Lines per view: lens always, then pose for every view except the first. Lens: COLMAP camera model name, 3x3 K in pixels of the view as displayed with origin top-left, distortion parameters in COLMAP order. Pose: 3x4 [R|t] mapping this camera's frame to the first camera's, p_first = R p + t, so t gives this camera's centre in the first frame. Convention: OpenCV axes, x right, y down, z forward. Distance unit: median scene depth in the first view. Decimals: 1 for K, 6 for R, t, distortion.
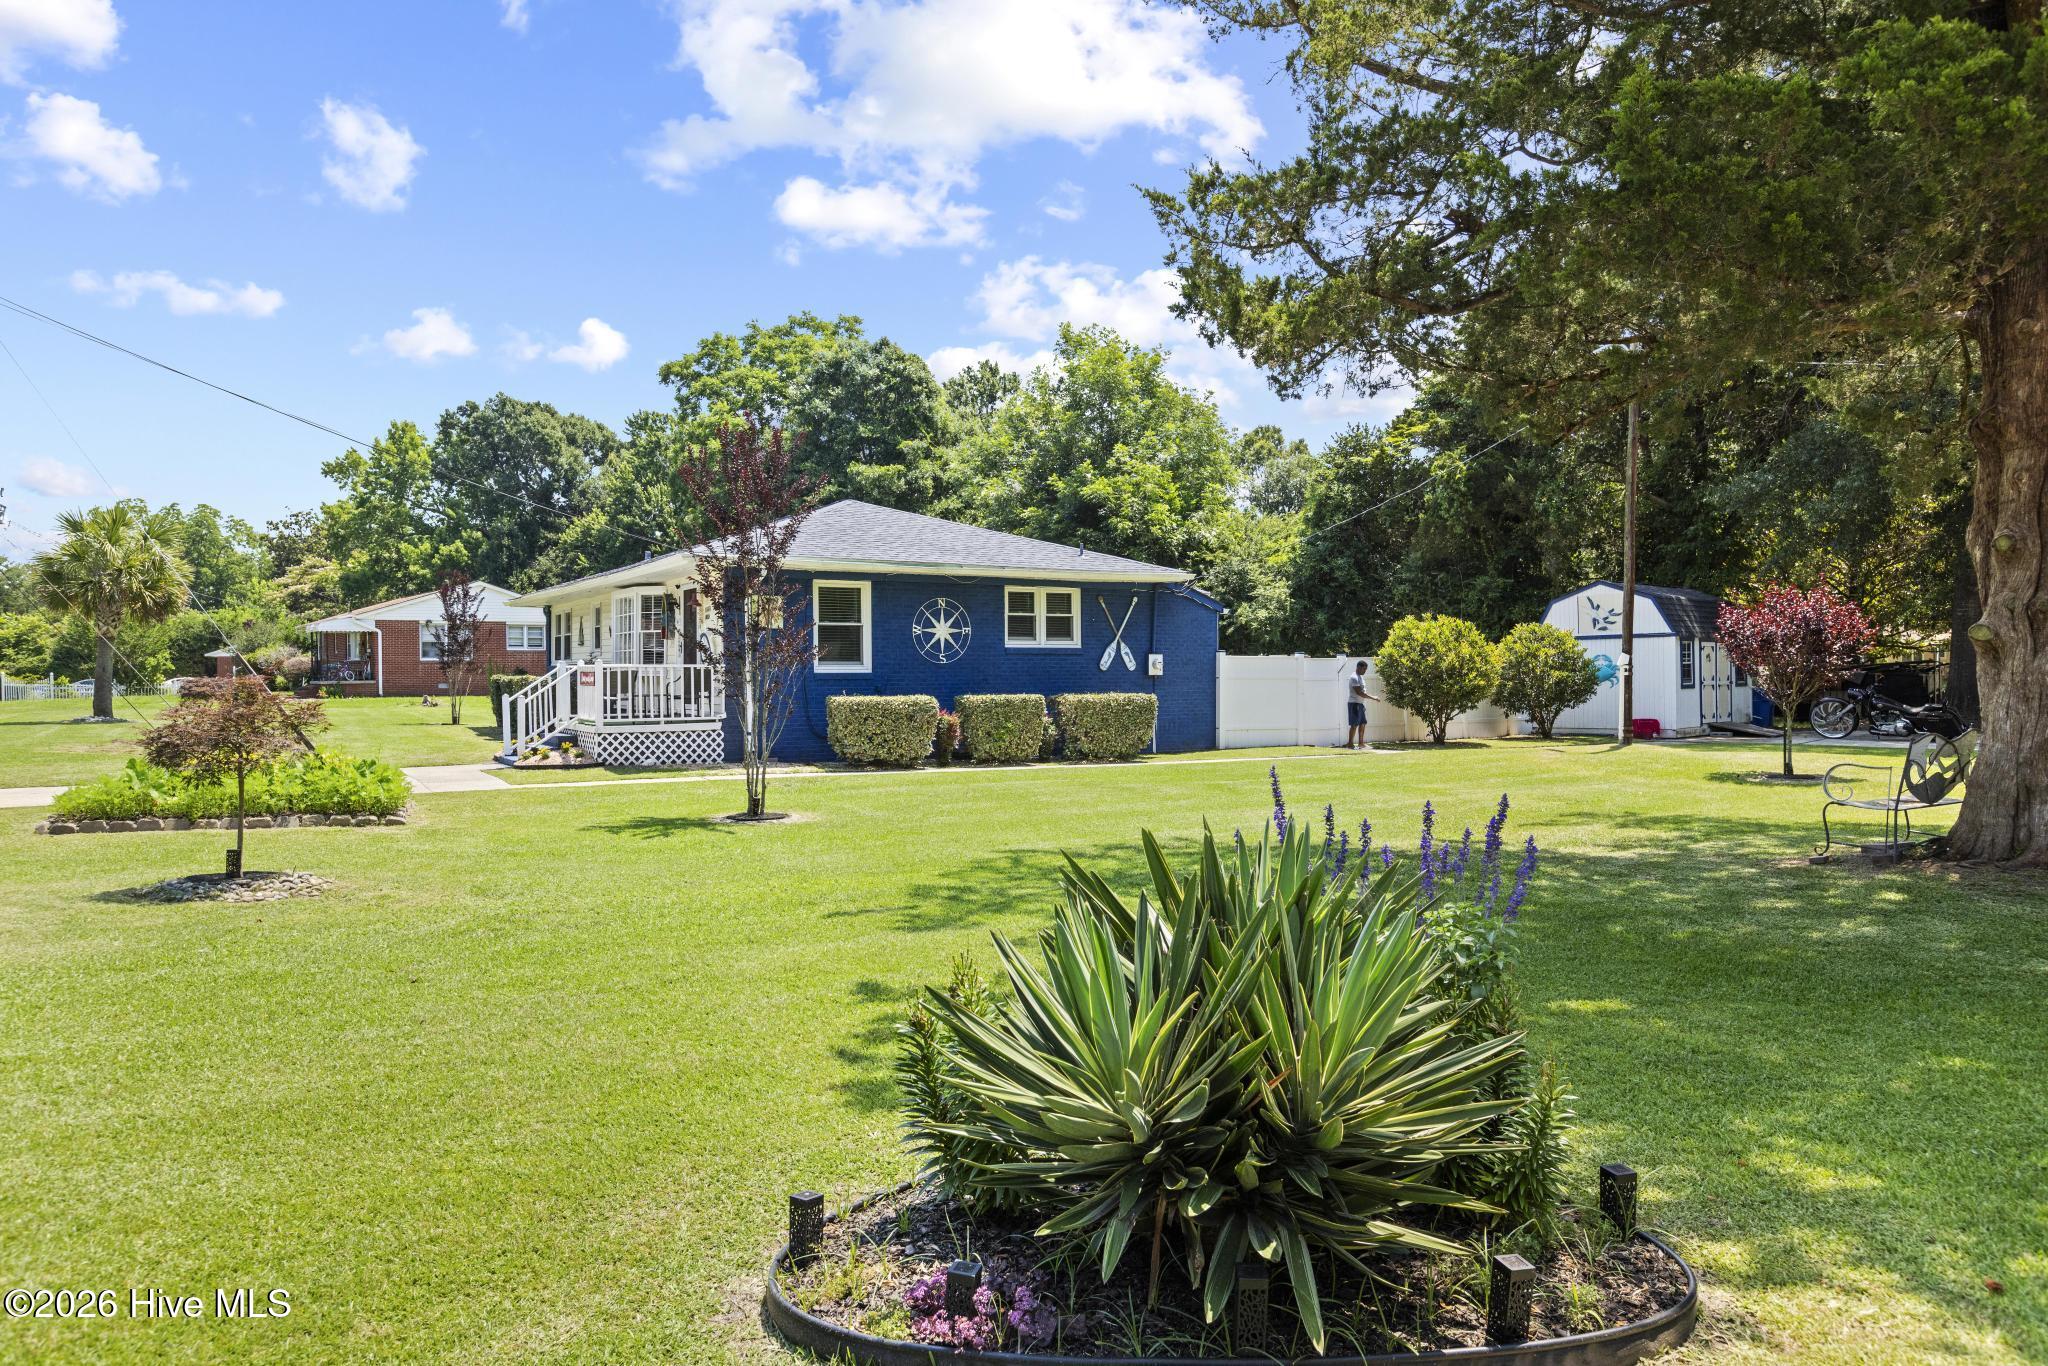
lens RADIAL K [[1327.9, 0, 1024.0], [0, 1327.9, 683.0], [0, 0, 1]] dist [-0.002584, -0.000052]
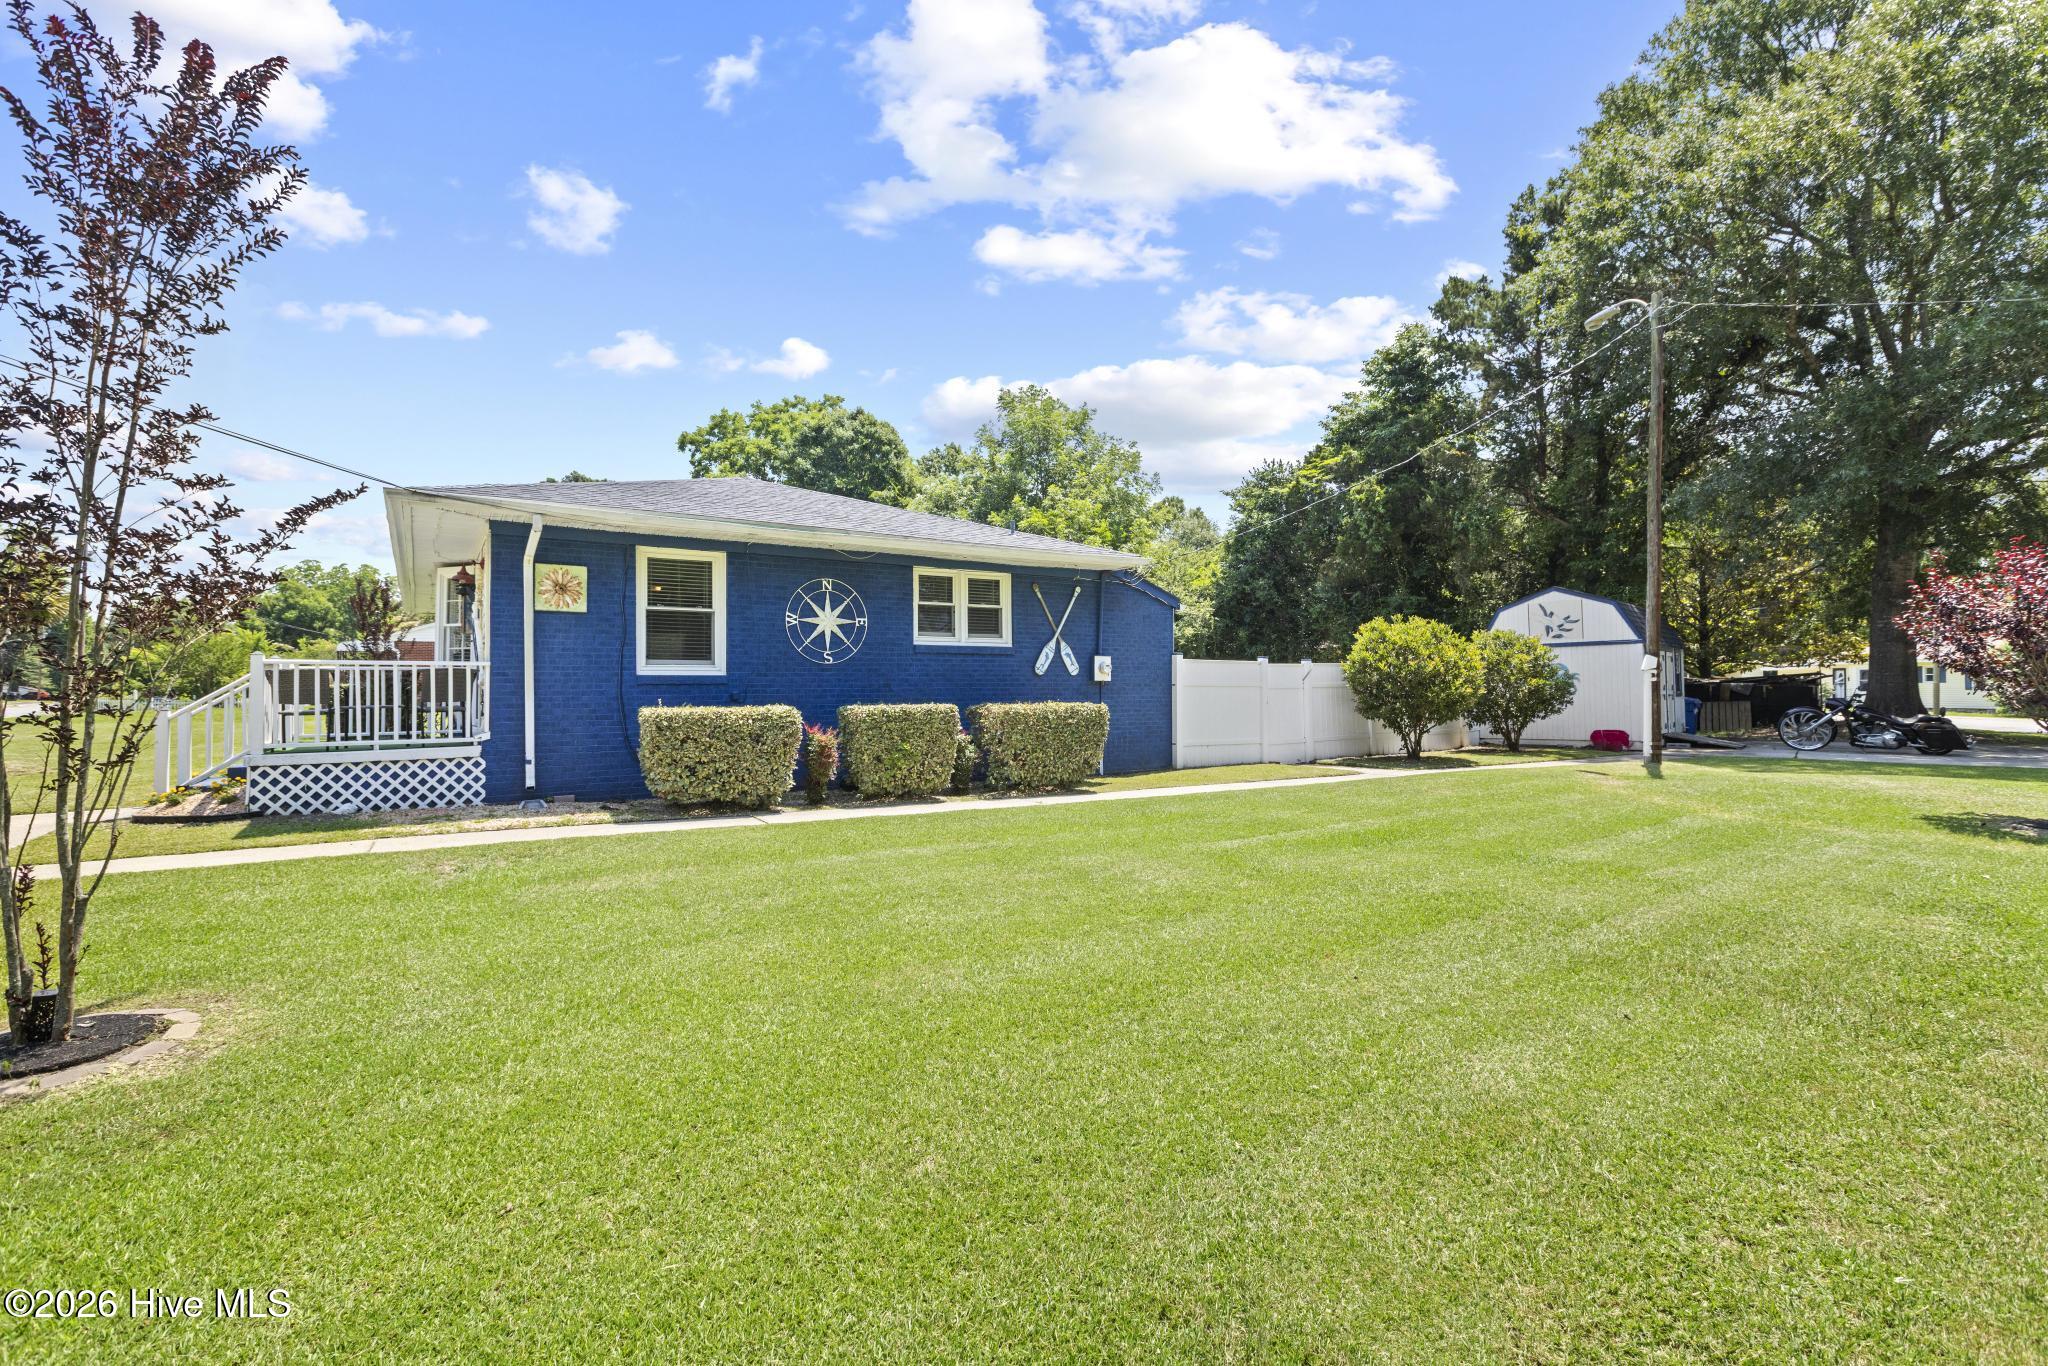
lens RADIAL K [[912.1, 0, 1020.0], [0, 912.1, 674.6], [0, 0, 1]] dist [0.027699, 0.000020]
pose [[0.999496, -0.001165, 0.031733, 0.029641], [0.002019, 0.999636, -0.026891, 0.005272], [-0.031690, 0.026942, 0.999135, 0.434146]]
